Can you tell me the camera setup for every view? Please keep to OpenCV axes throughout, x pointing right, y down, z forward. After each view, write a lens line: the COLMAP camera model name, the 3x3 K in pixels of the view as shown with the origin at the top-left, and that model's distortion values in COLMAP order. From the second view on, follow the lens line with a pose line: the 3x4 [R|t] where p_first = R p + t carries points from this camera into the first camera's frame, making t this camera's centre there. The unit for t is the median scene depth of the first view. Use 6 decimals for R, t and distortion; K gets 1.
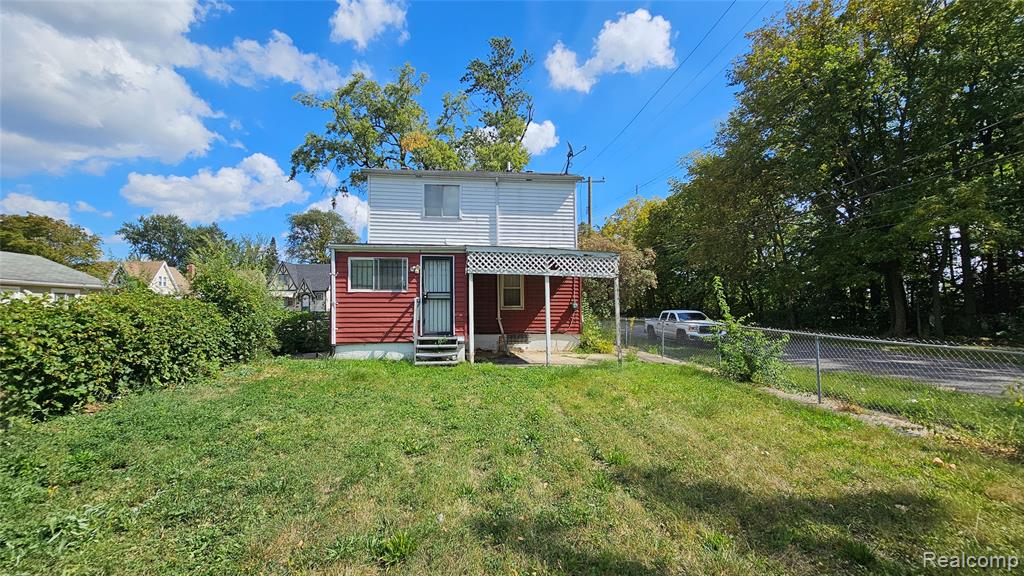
lens RADIAL K [[418.2, 0, 510.2], [0, 418.2, 295.0], [0, 0, 1]] dist [-0.000421, -0.002851]
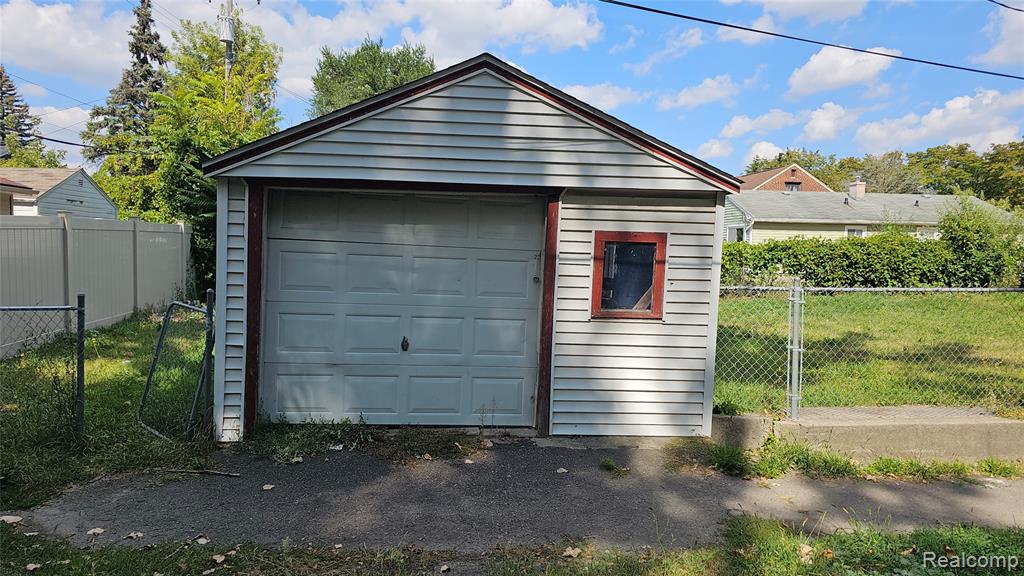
lens RADIAL K [[685.8, 0, 512.0], [0, 685.8, 288.0], [0, 0, 1]] dist [0.049989, -0.053291]
pose [[0.001632, 0.066465, -0.997787, 1.118580], [0.017806, 0.997629, 0.066484, -0.000974], [0.999840, -0.017875, 0.000445, -0.260038]]
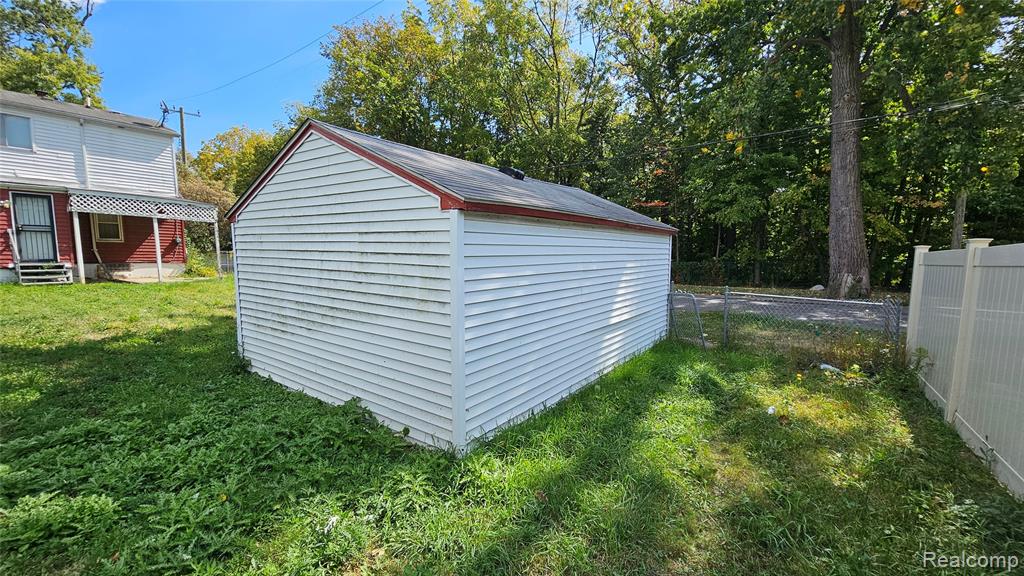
lens RADIAL K [[419.3, 0, 511.5], [0, 419.3, 294.2], [0, 0, 1]] dist [0.000336, -0.000169]
pose [[0.659452, -0.062951, 0.749107, -0.184576], [-0.046056, 0.991232, 0.123843, -0.022295], [-0.750335, -0.116169, 0.650771, -0.785423]]
